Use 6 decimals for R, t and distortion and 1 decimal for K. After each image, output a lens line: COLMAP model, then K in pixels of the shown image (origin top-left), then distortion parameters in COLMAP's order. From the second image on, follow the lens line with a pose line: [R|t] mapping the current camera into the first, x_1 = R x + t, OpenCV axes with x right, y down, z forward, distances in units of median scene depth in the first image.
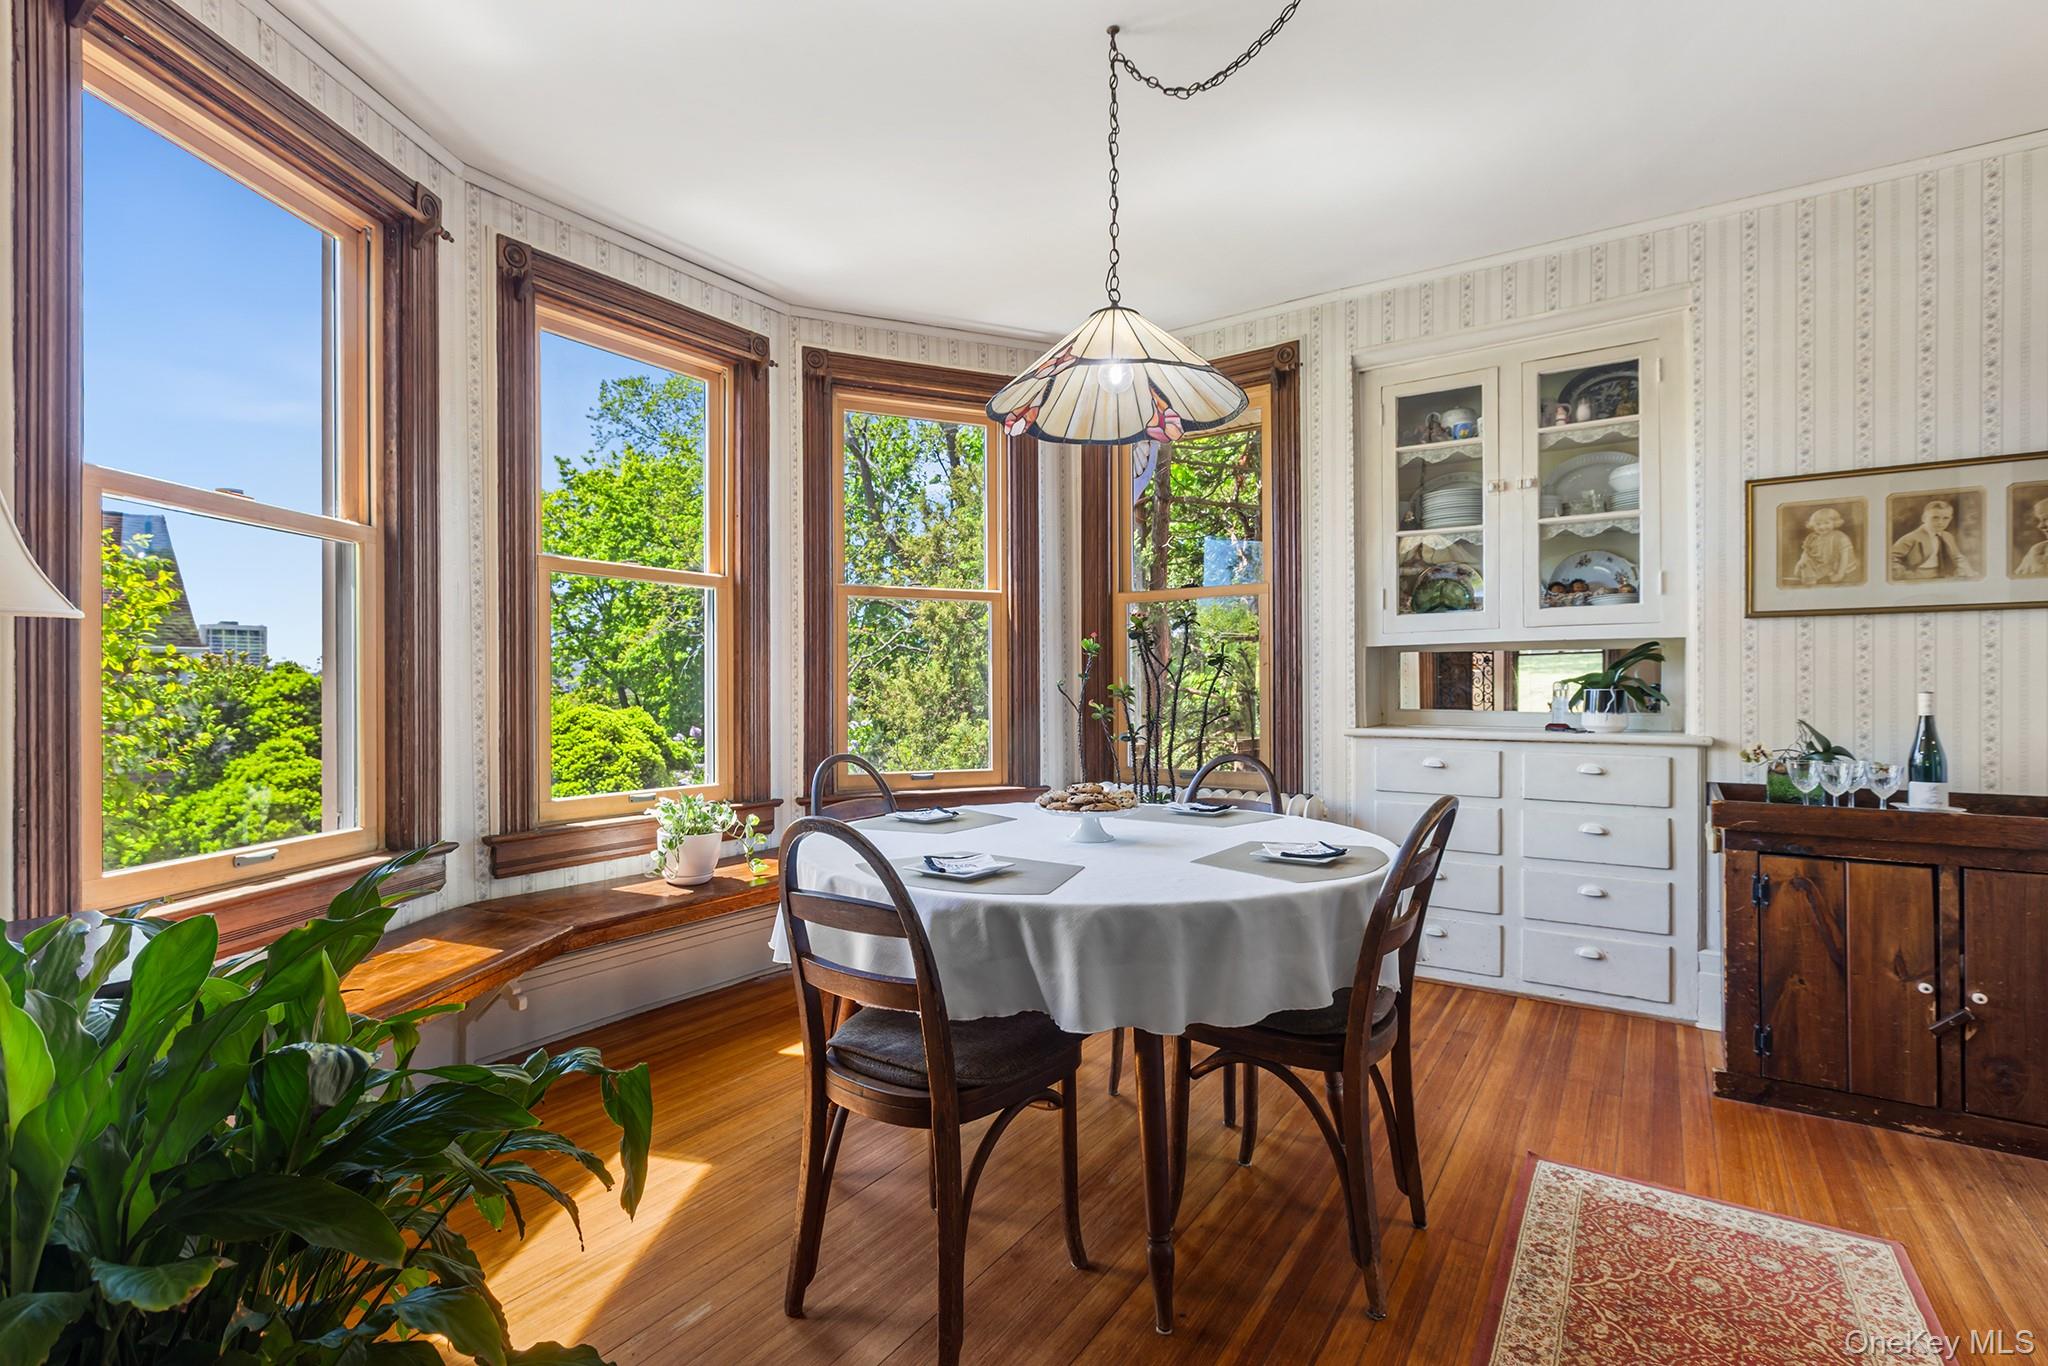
lens RADIAL K [[946.2, 0, 1014.1], [0, 946.2, 688.7], [0, 0, 1]] dist [0.001248, -0.000249]
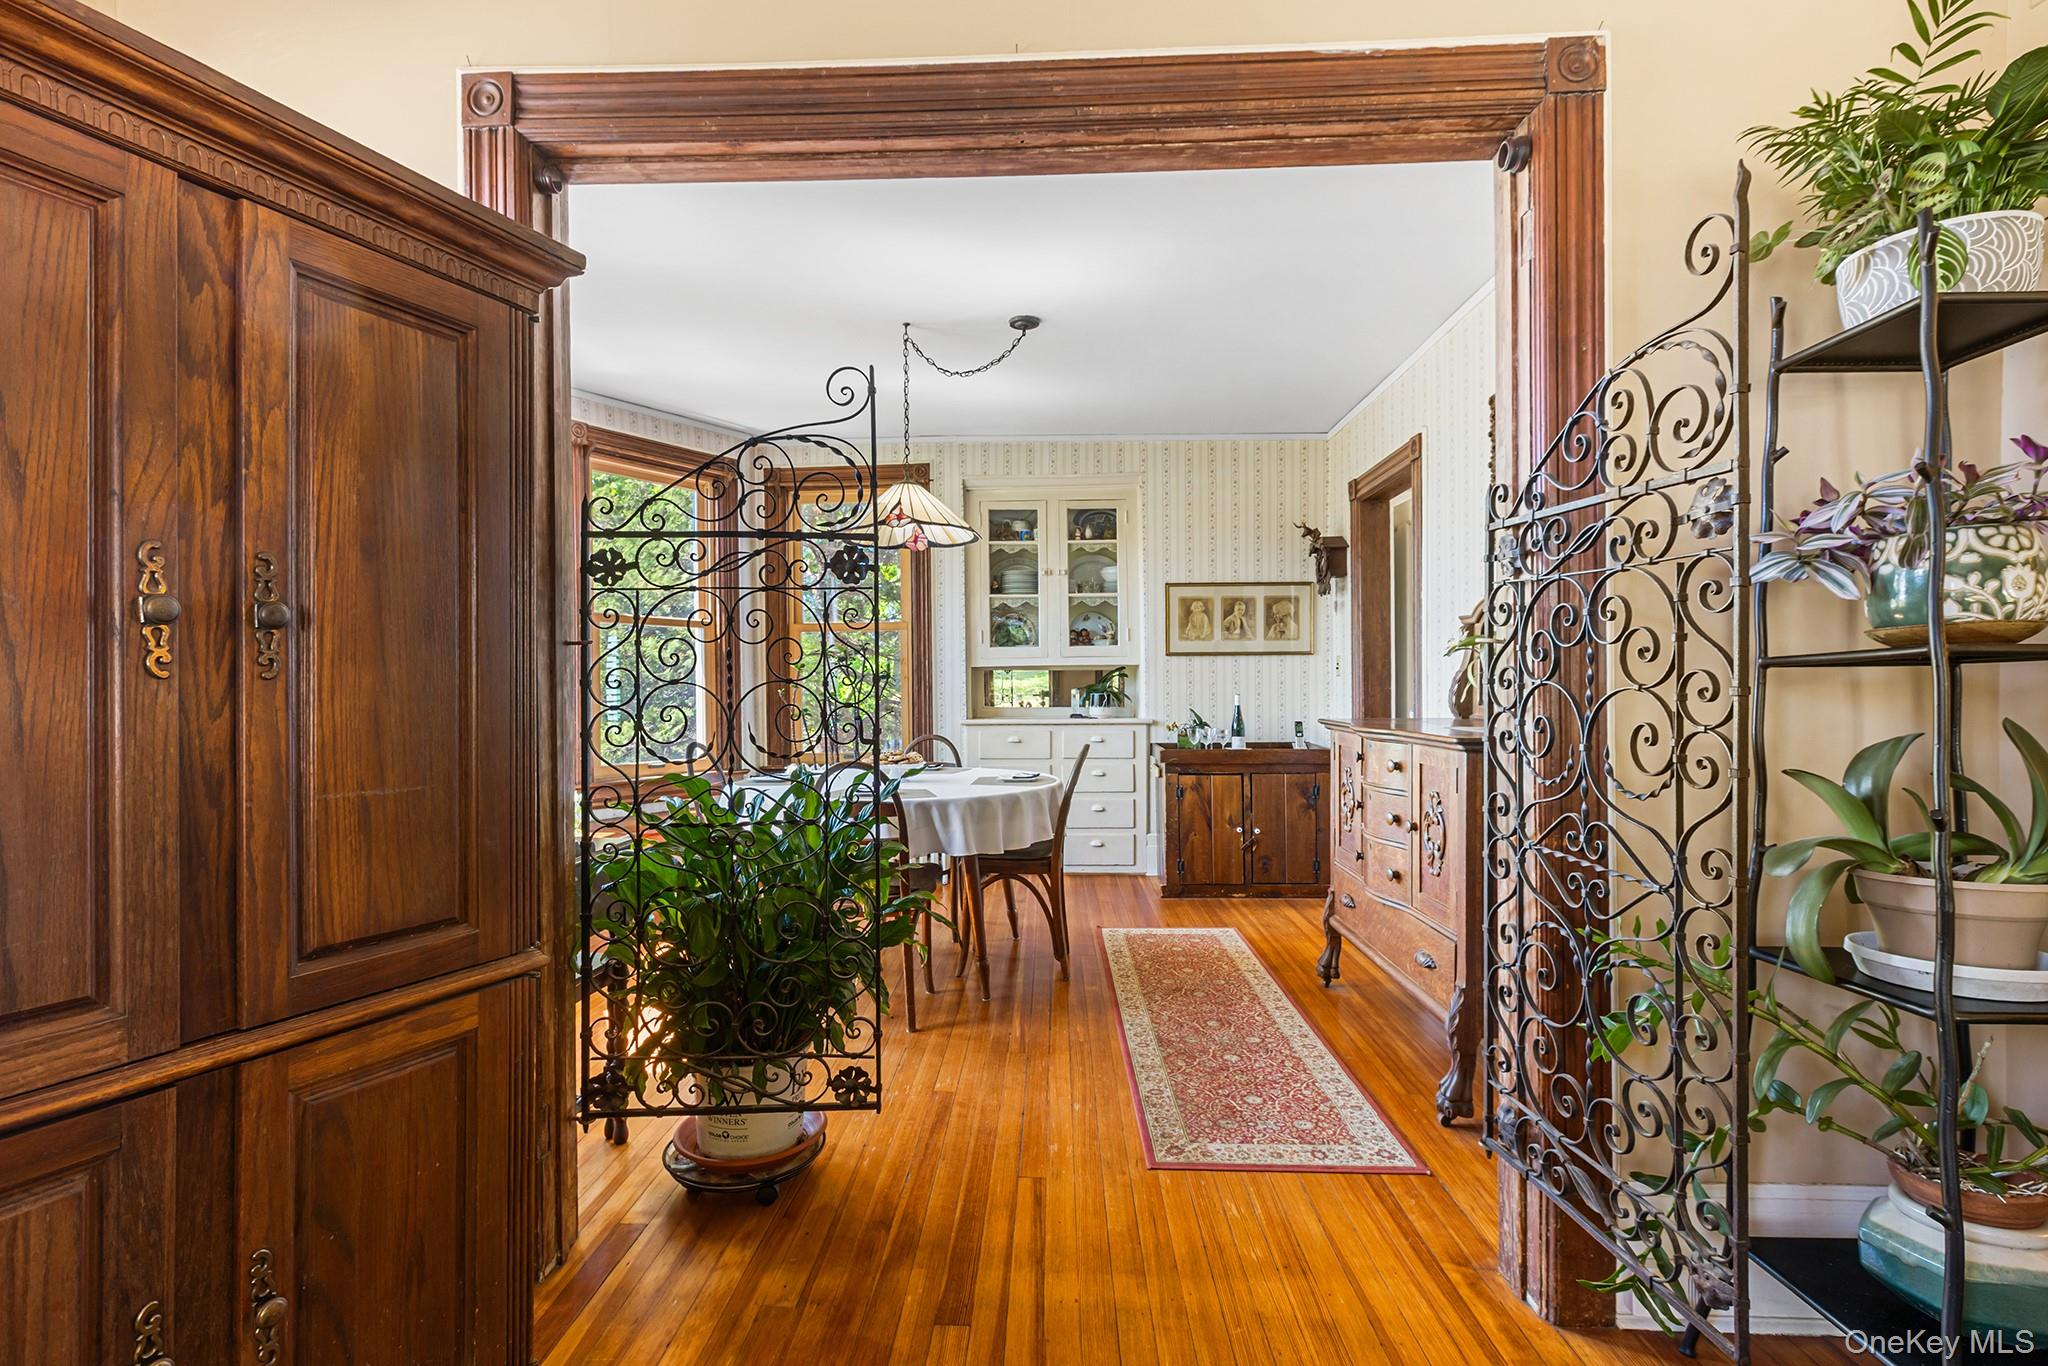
lens RADIAL K [[946.2, 0, 1014.1], [0, 946.2, 688.7], [0, 0, 1]] dist [0.001248, -0.000249]
pose [[0.848533, -0.003296, 0.529132, -0.497039], [0.004794, 0.999987, -0.001458, -0.007427], [-0.529120, 0.003774, 0.848538, -0.454879]]
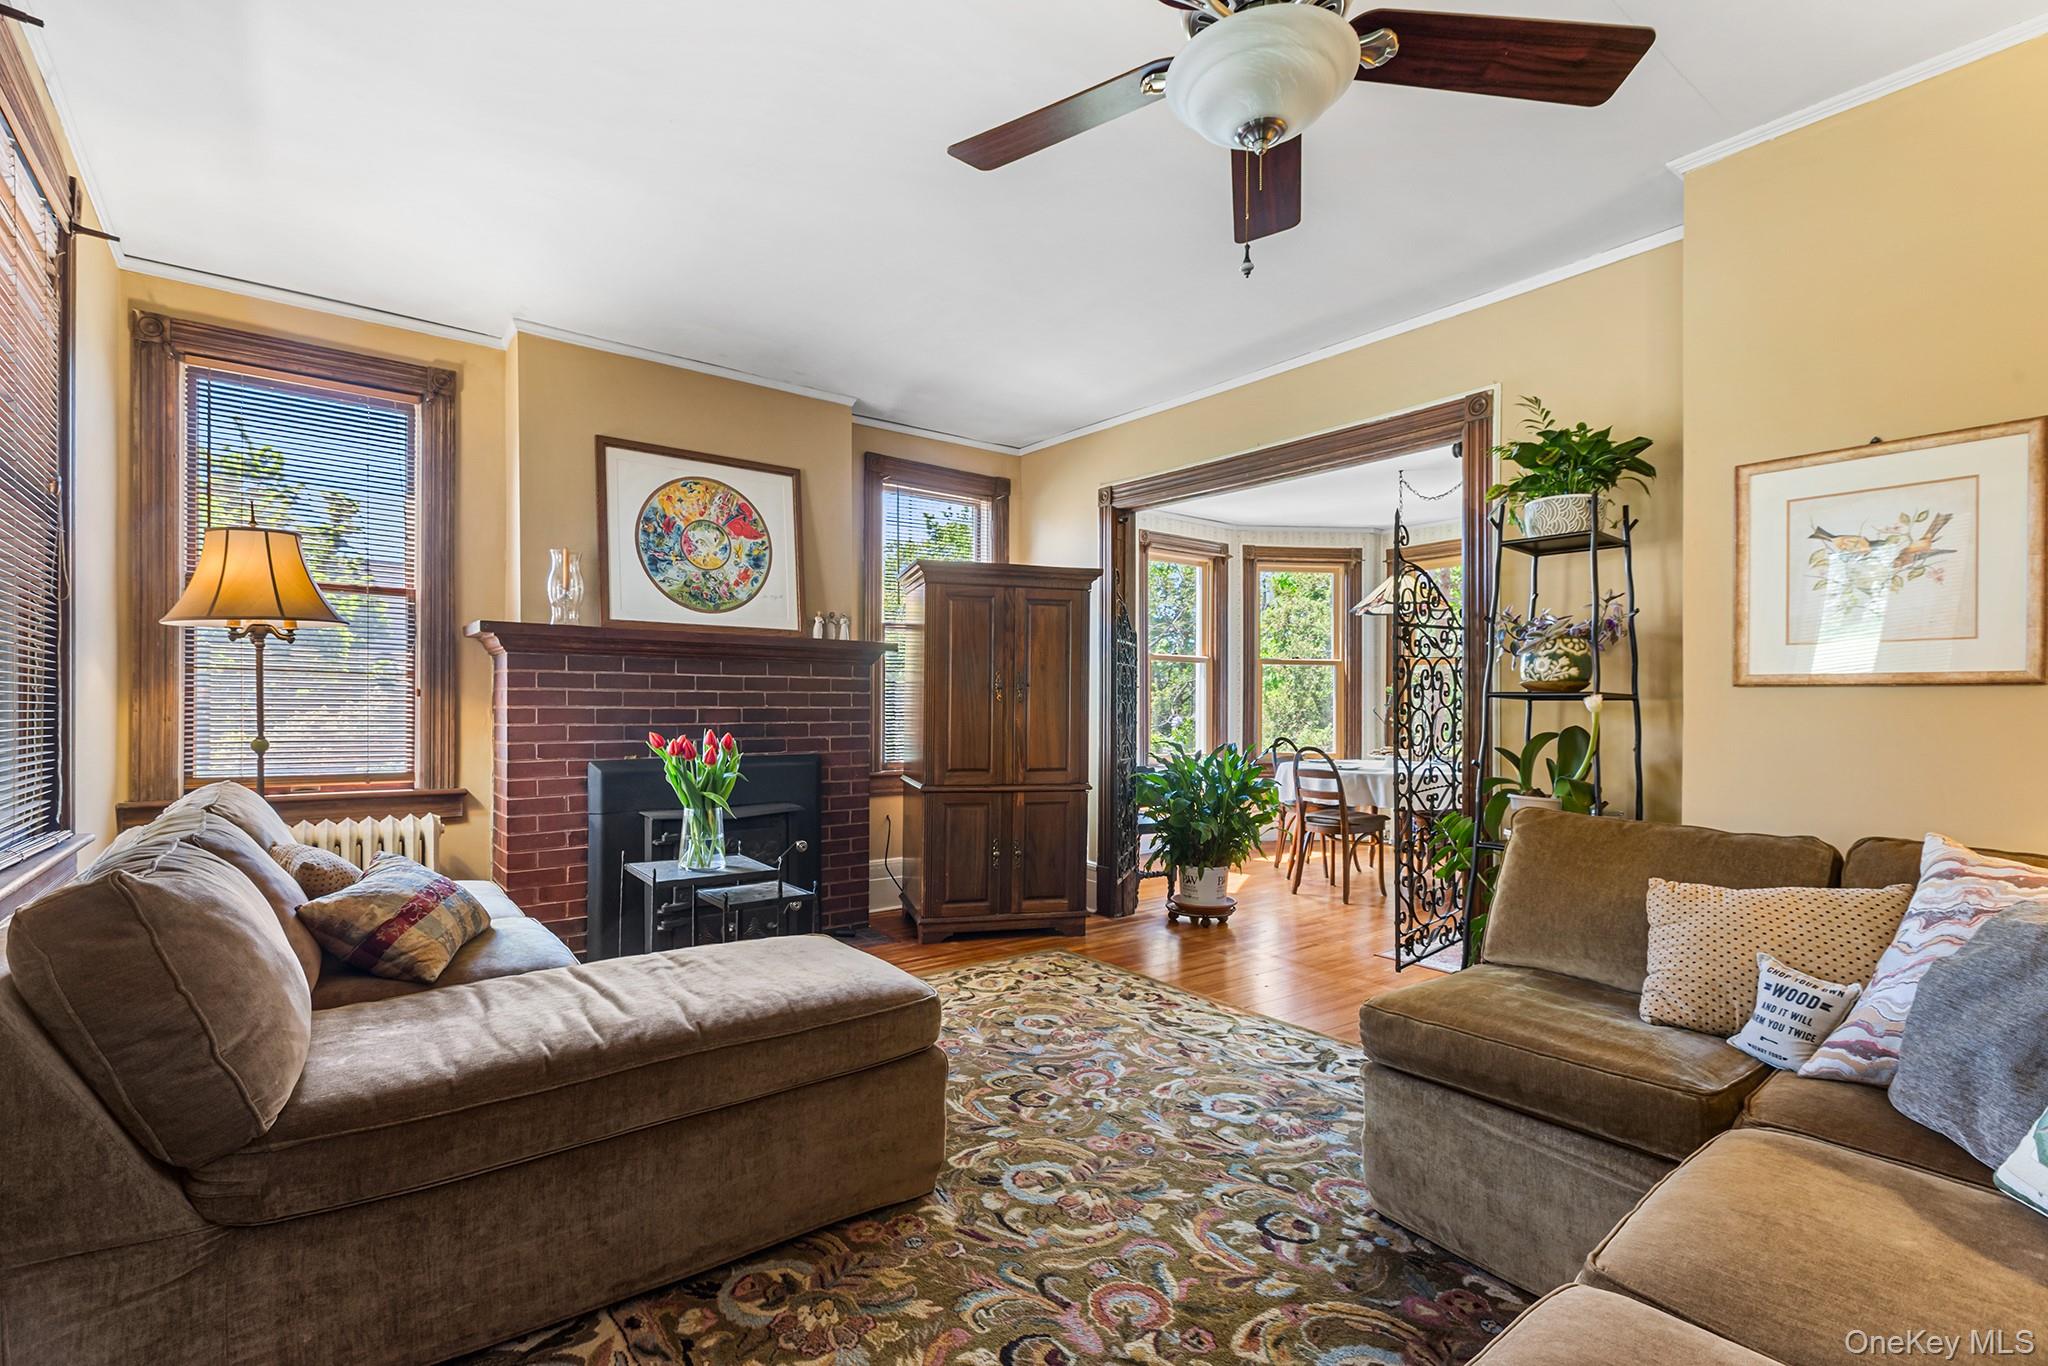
lens RADIAL K [[928.7, 0, 1016.0], [0, 928.7, 706.1], [0, 0, 1]] dist [0.001838, 0.000175]
pose [[0.953473, 0.009057, -0.301343, -0.104640], [-0.009416, 0.999956, 0.000260, -0.006278], [0.301332, 0.002590, 0.953516, -1.415092]]
